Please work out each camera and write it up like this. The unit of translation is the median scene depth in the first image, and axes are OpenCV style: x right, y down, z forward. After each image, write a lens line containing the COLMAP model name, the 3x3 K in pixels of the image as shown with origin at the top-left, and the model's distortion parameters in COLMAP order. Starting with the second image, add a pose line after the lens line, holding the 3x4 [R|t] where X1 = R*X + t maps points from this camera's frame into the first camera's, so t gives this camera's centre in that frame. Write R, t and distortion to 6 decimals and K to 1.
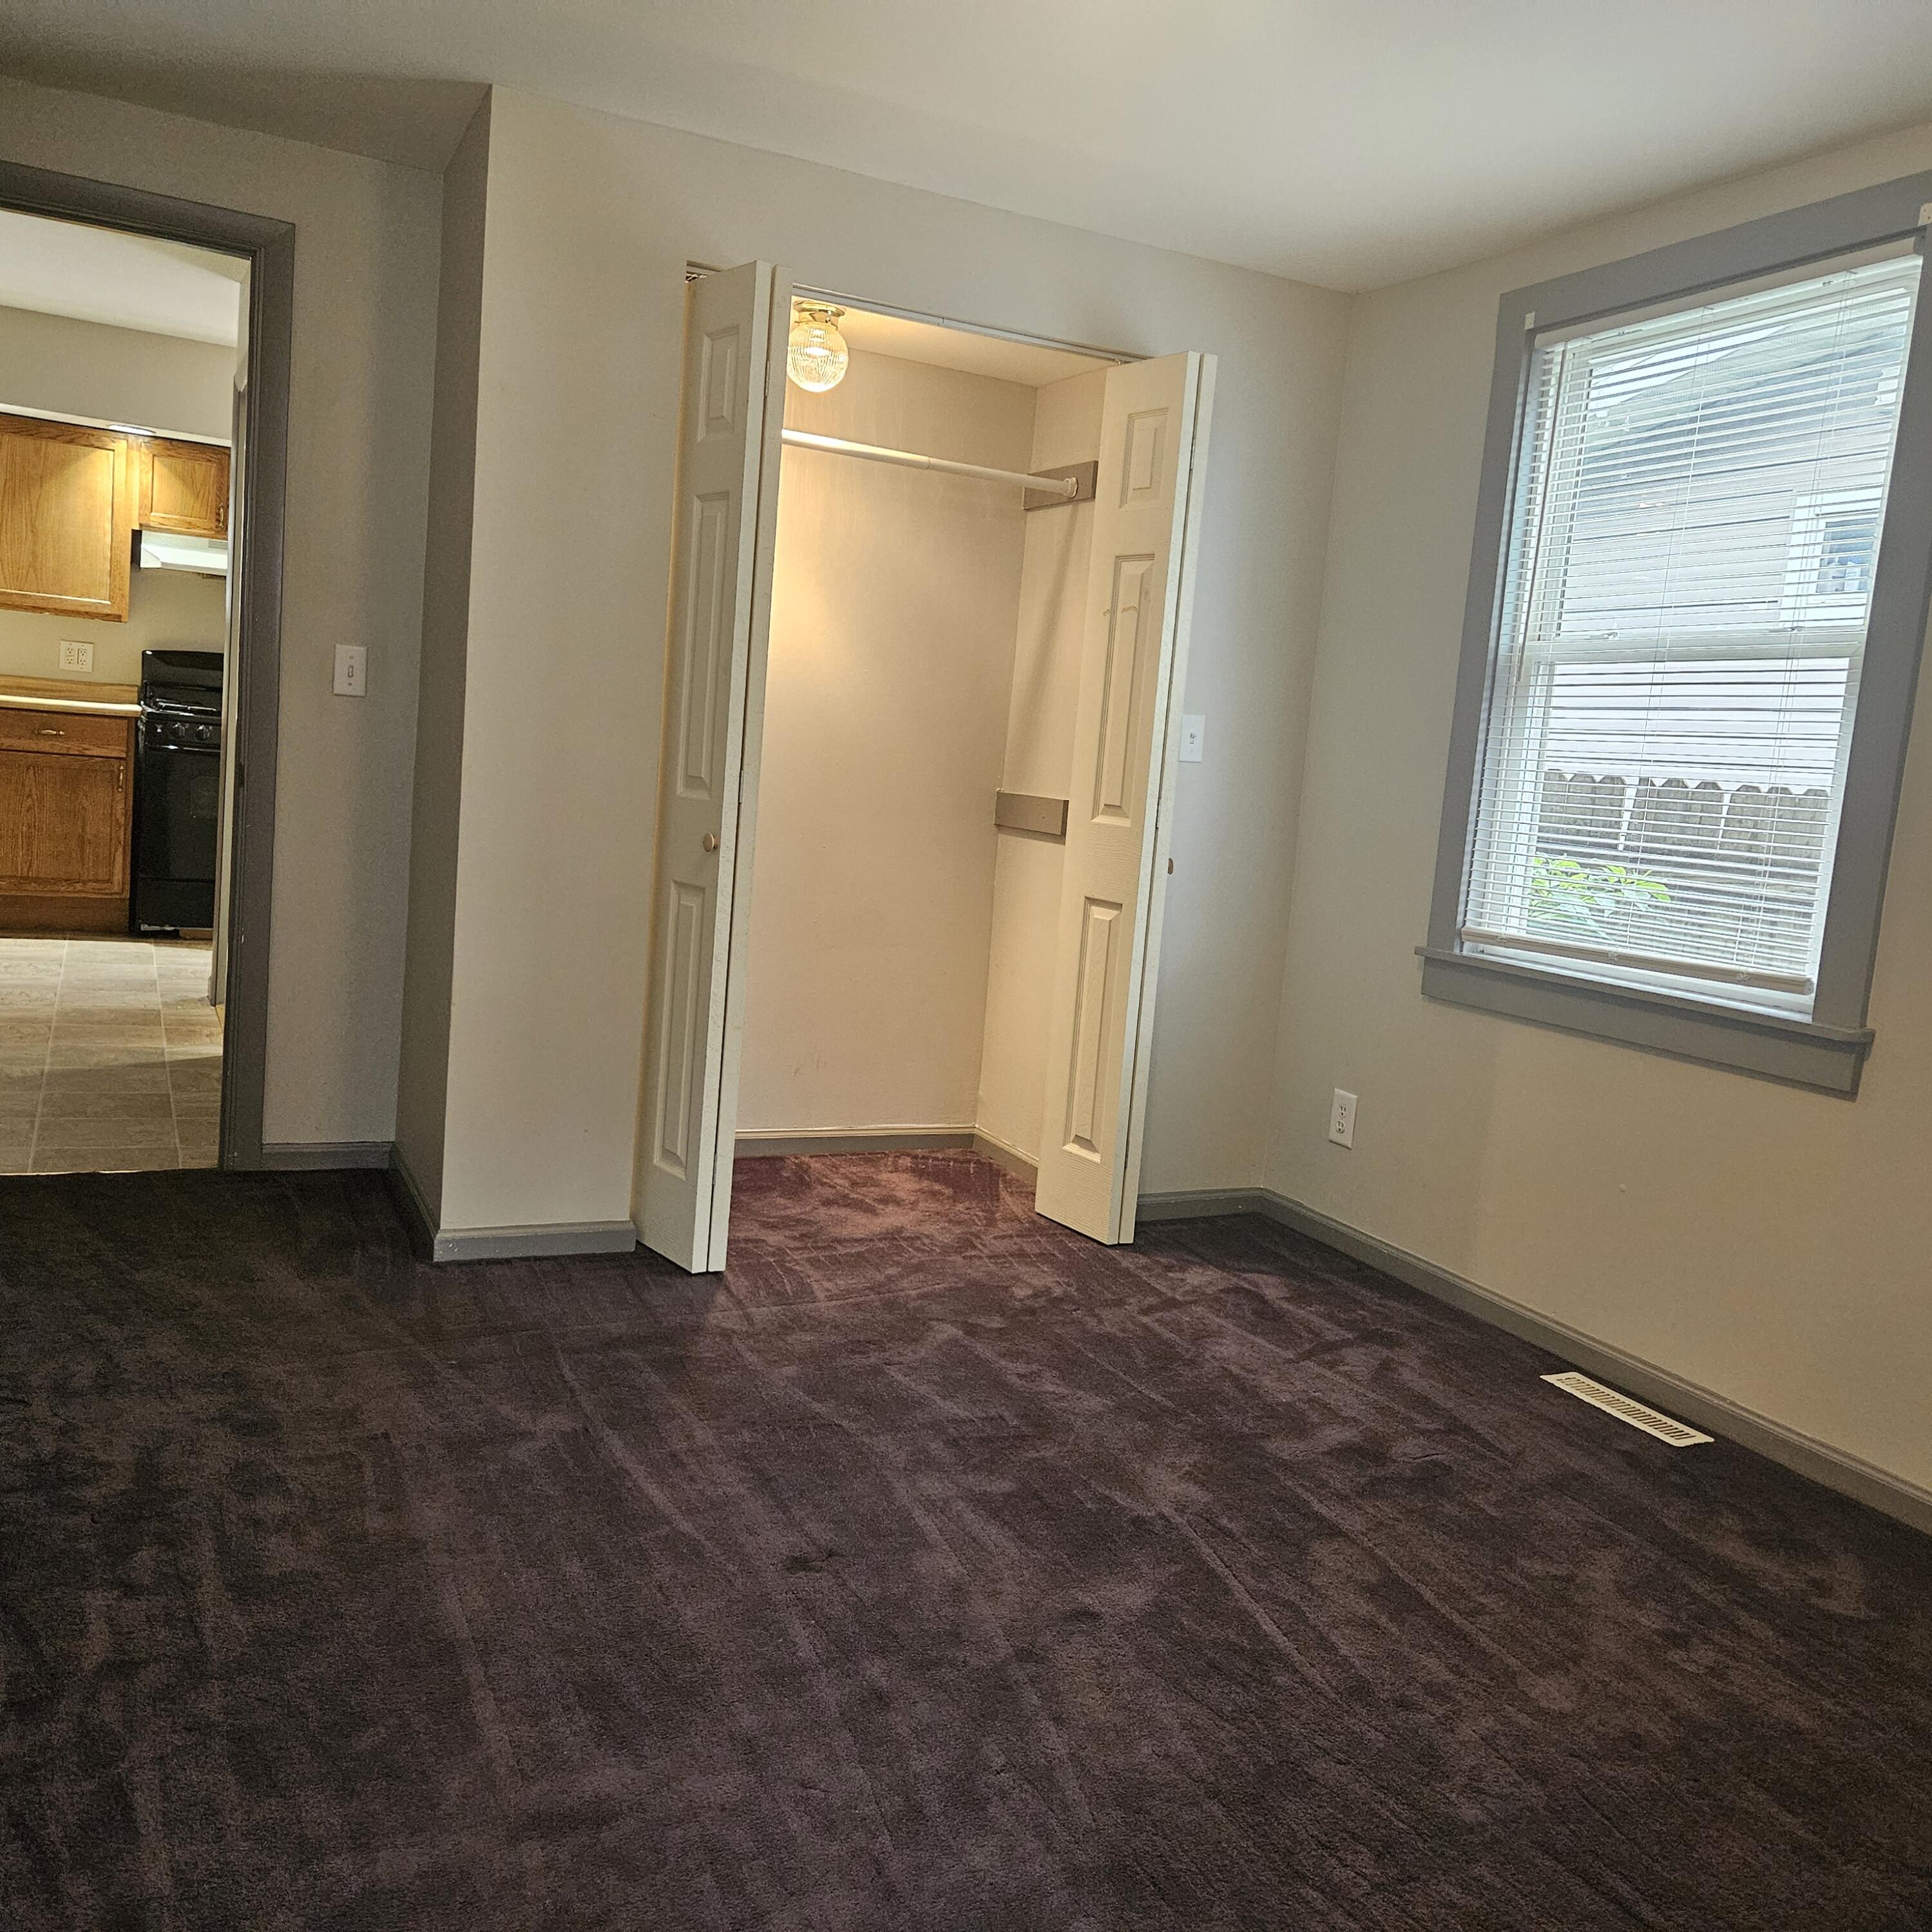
lens RADIAL K [[1702.3, 0, 974.7], [0, 1702.3, 971.3], [0, 0, 1]] dist [0.072587, -0.069253]
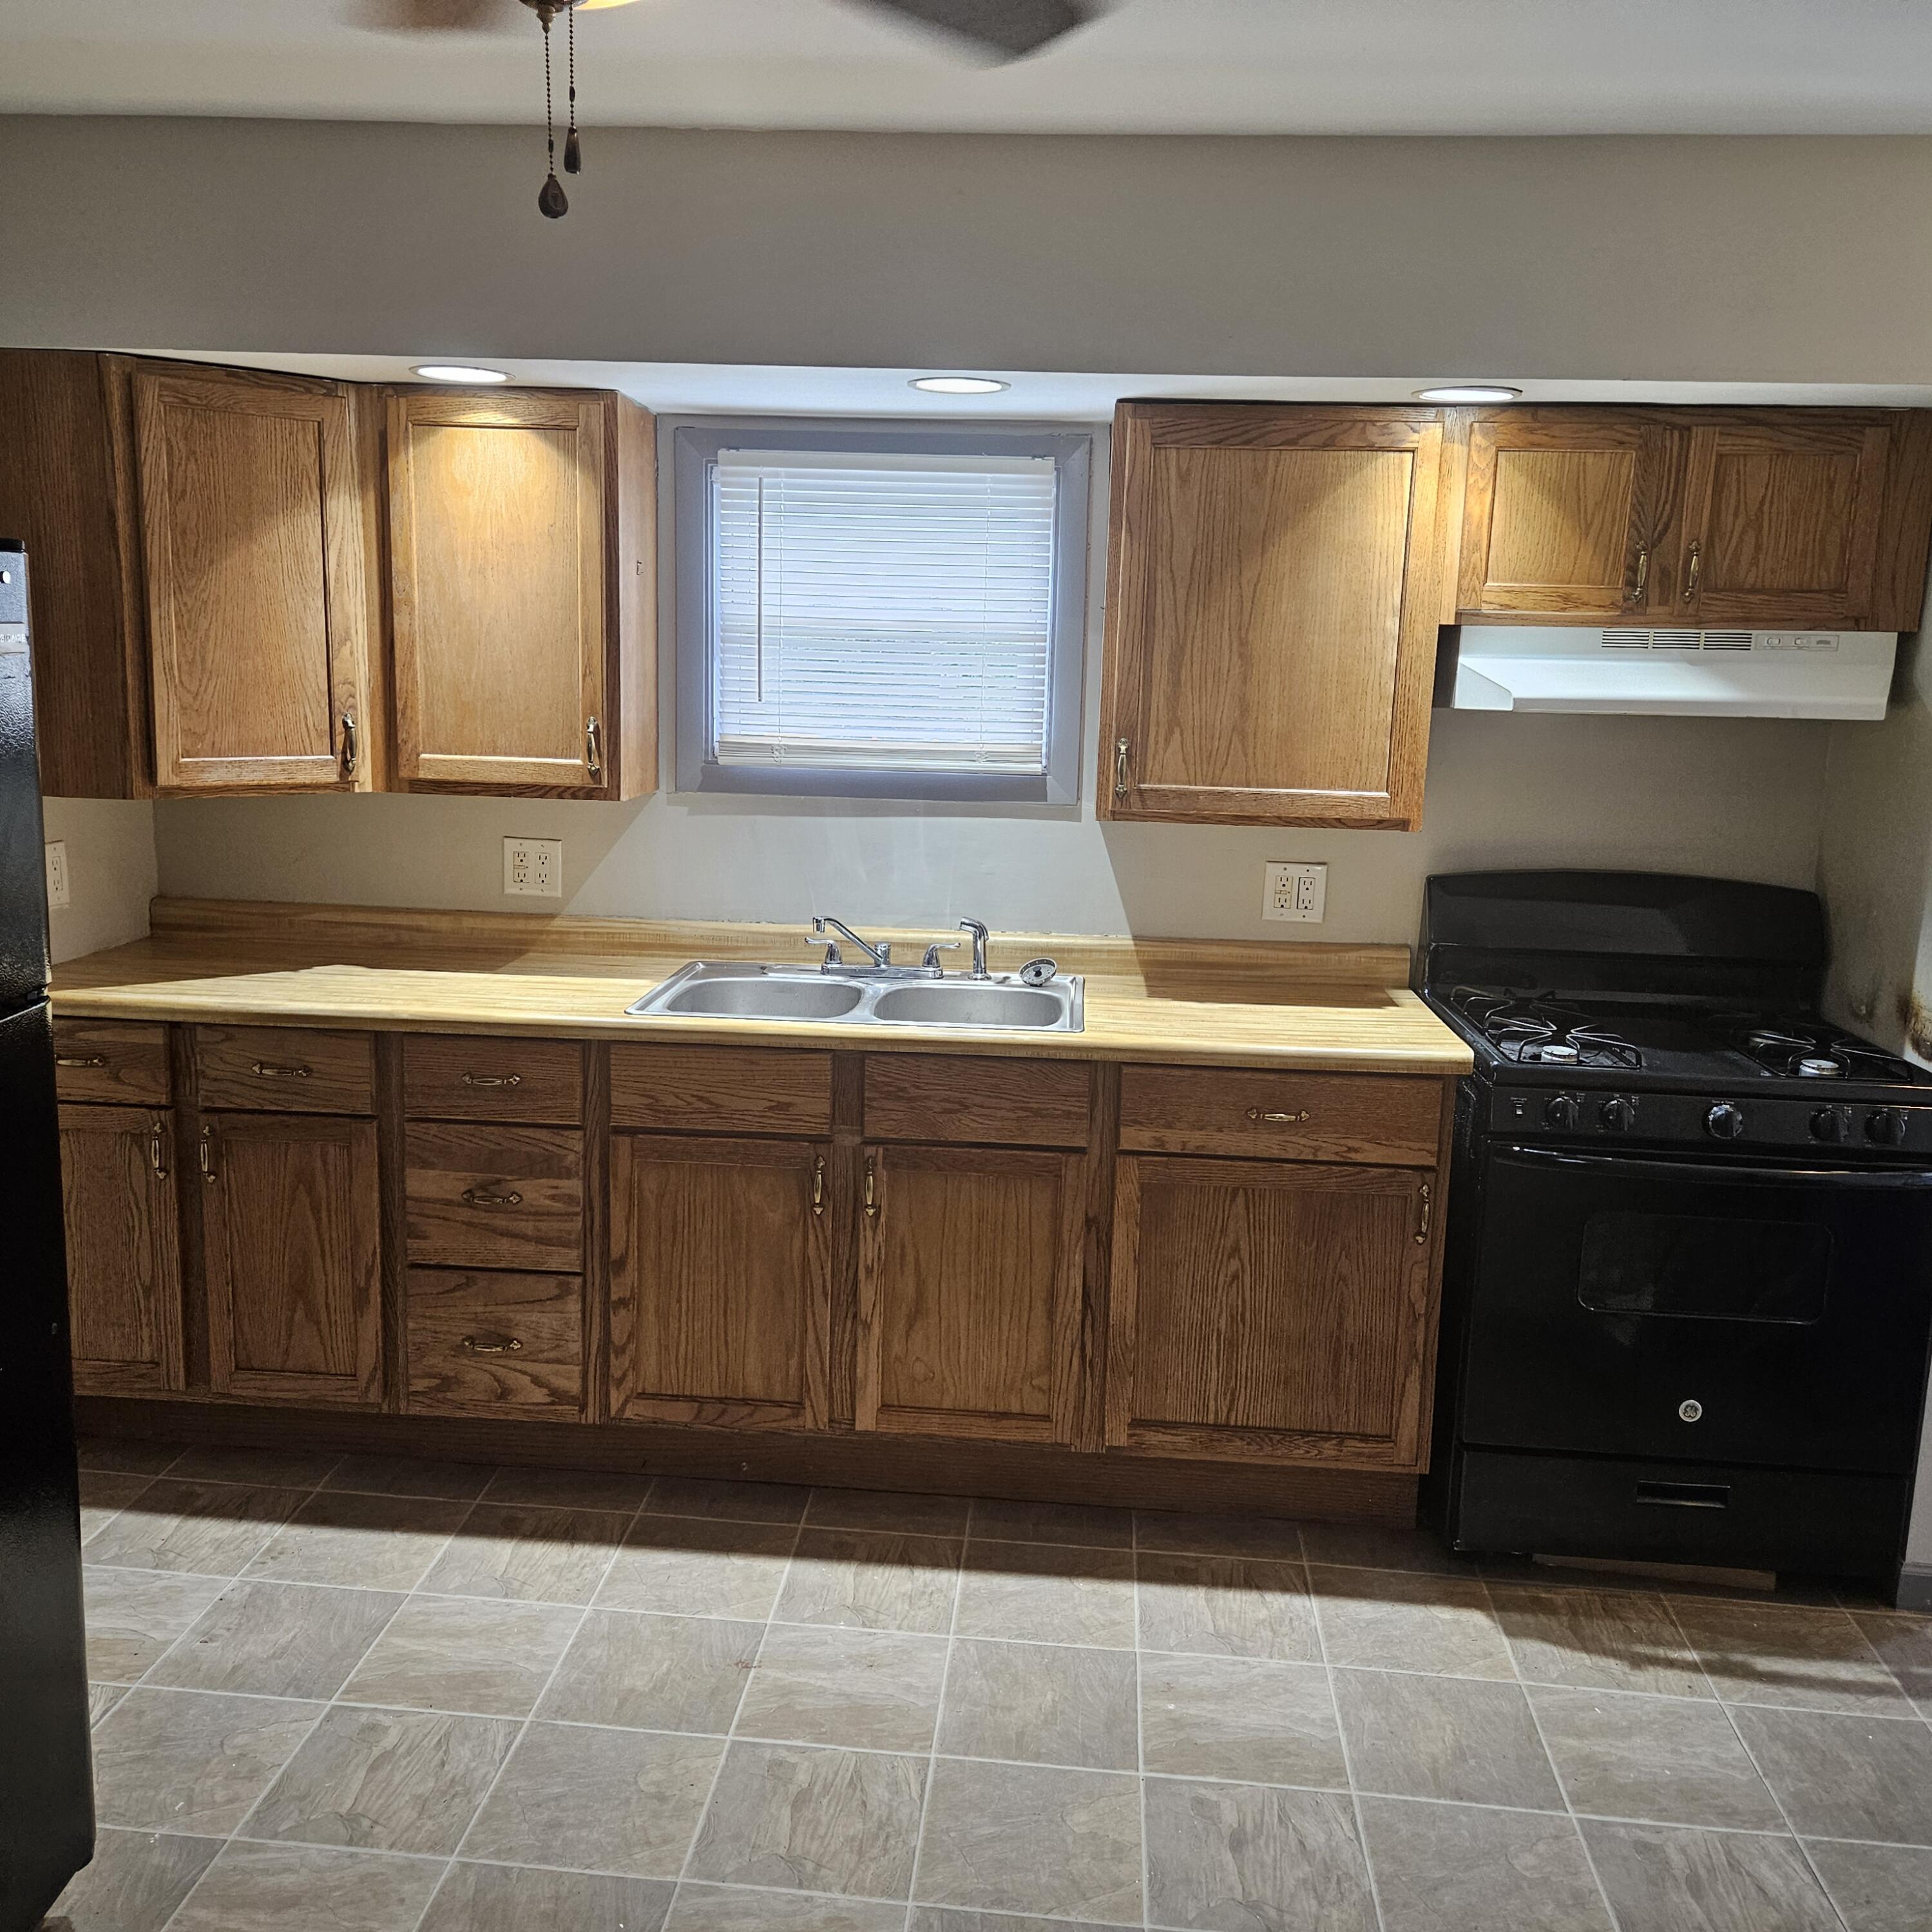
lens RADIAL K [[1728.8, 0, 954.6], [0, 1728.8, 964.2], [0, 0, 1]] dist [0.064142, -0.052751]
pose [[0.858718, 0.020910, -0.512022, -0.371574], [-0.009156, 0.999634, 0.025467, -0.182760], [0.512367, -0.017181, 0.858595, 0.564218]]
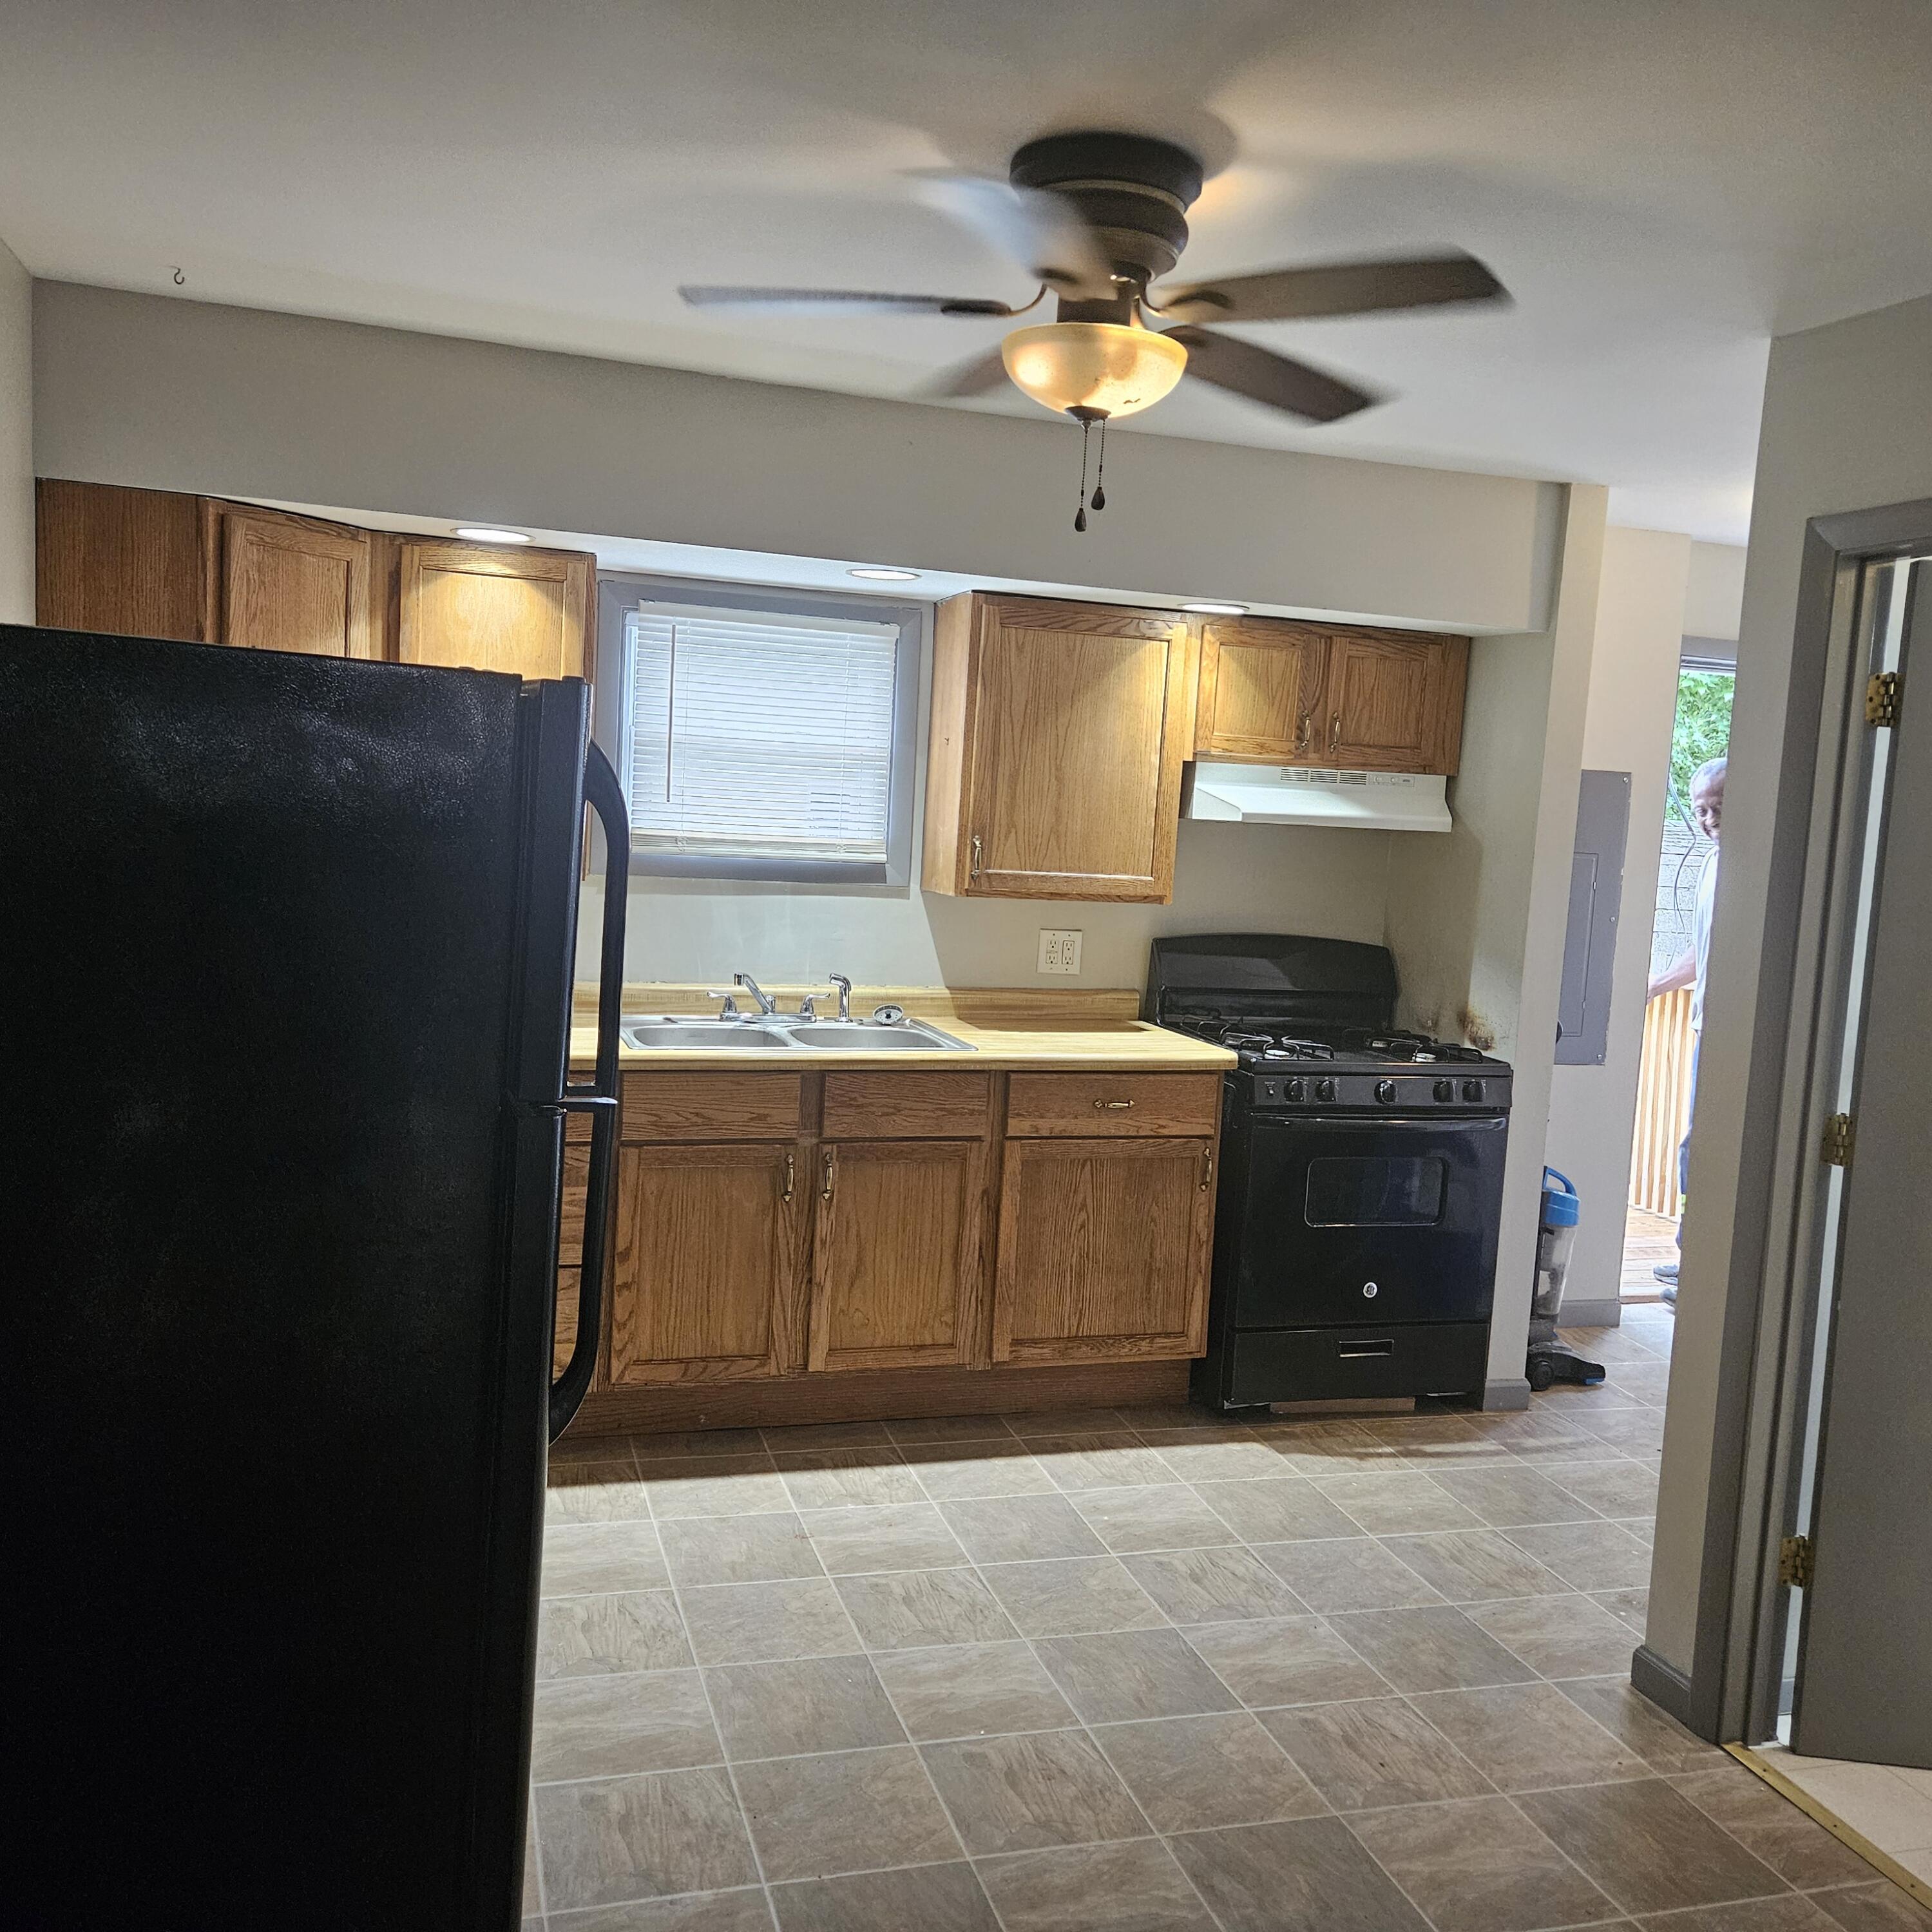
lens RADIAL K [[1702.3, 0, 974.7], [0, 1702.3, 971.3], [0, 0, 1]] dist [0.072587, -0.069253]
pose [[0.988669, -0.023131, -0.148321, -0.481293], [0.018998, 0.999392, -0.029218, -0.164957], [0.148906, 0.026070, 0.988508, 0.380036]]
